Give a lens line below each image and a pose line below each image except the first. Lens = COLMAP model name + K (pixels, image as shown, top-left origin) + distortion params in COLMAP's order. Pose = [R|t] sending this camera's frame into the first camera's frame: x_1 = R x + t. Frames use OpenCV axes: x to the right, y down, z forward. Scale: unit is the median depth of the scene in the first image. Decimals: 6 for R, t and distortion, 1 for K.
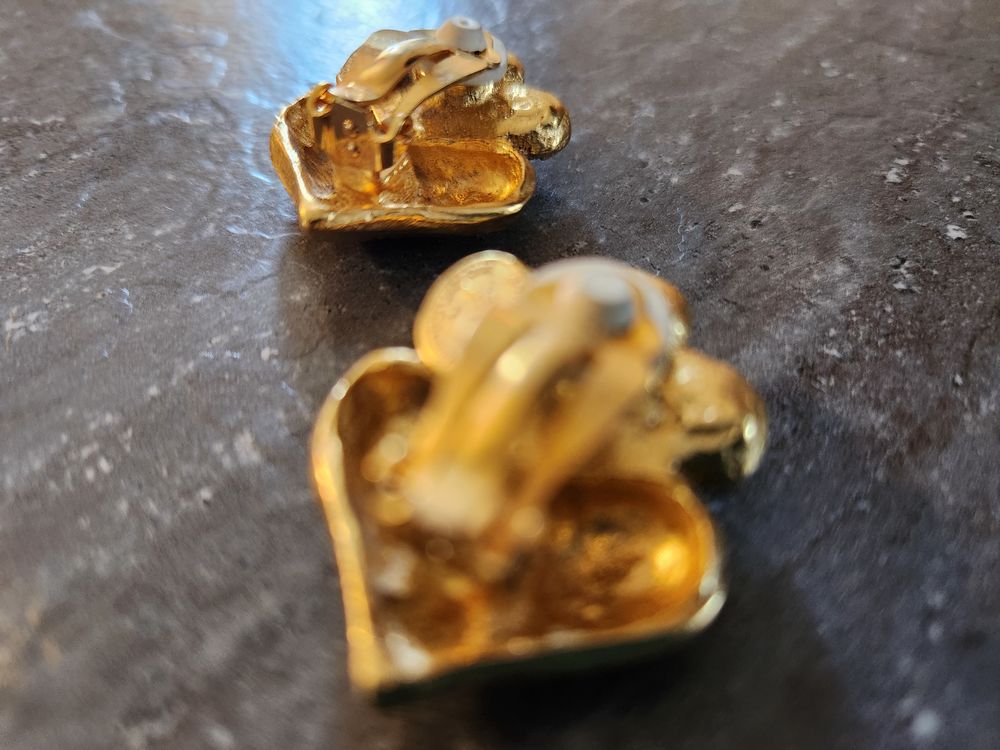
lens RADIAL K [[764.6, 0, 495.0], [0, 764.6, 373.2], [0, 0, 1]] dist [-0.046691, -0.015270]
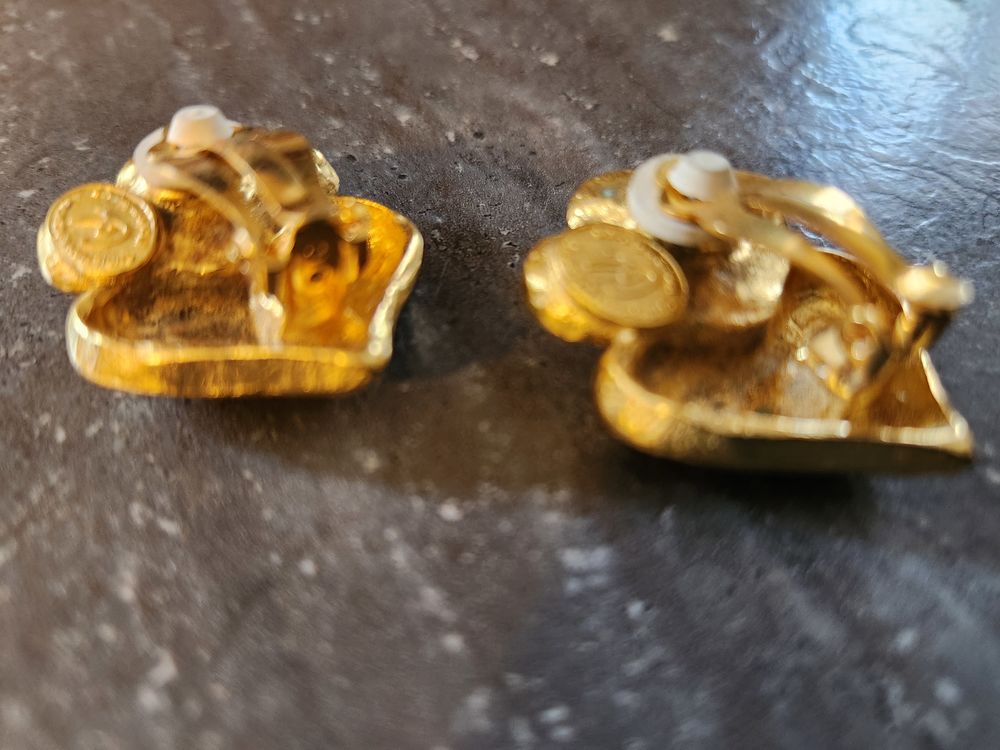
lens RADIAL K [[764.6, 0, 501.6], [0, 764.6, 376.7], [0, 0, 1]] dist [-0.046691, -0.015270]
pose [[0.398824, -0.687324, 0.607063, -0.654068], [0.669440, 0.670645, 0.319508, -0.339268], [-0.626729, 0.278964, 0.727592, 0.304065]]
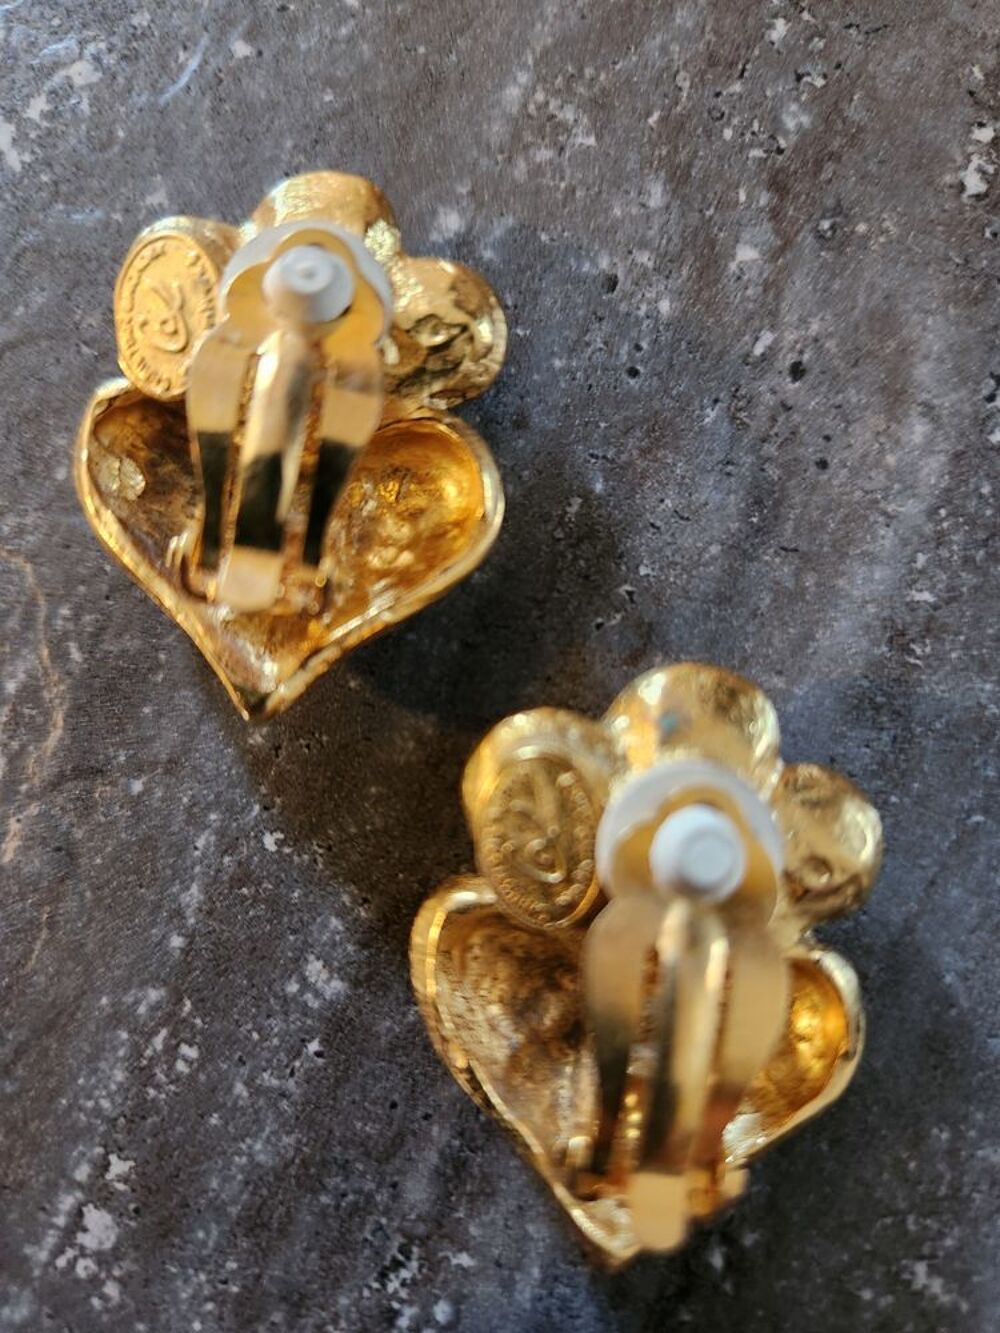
lens RADIAL K [[1019.2, 0, 511.2], [0, 1019.2, 666.0], [0, 0, 1]] dist [-0.046691, -0.015270]
pose [[0.941496, -0.336904, -0.008995, 0.015663], [0.275405, 0.753701, 0.596730, -0.716338], [-0.194261, -0.564297, 0.802391, 0.174401]]
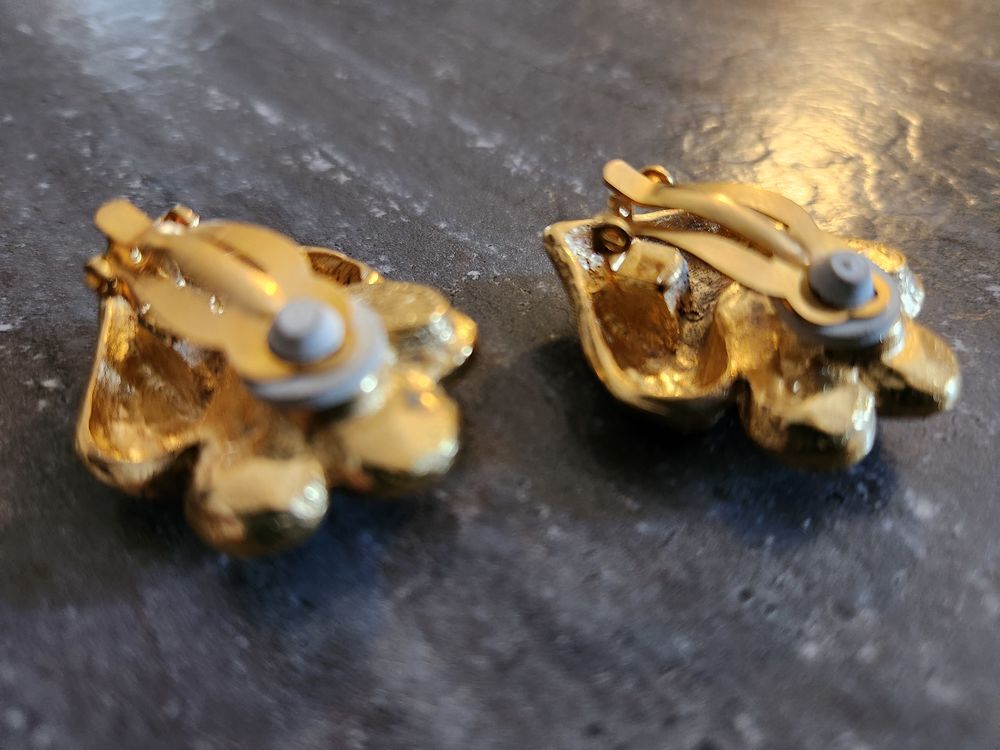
lens RADIAL K [[764.6, 0, 498.6], [0, 764.6, 372.1], [0, 0, 1]] dist [-0.046691, -0.015270]
pose [[-0.074079, 0.693975, -0.716178, 0.663481], [-0.750085, 0.434480, 0.498597, -0.577492], [0.657179, 0.574130, 0.488354, 0.493616]]
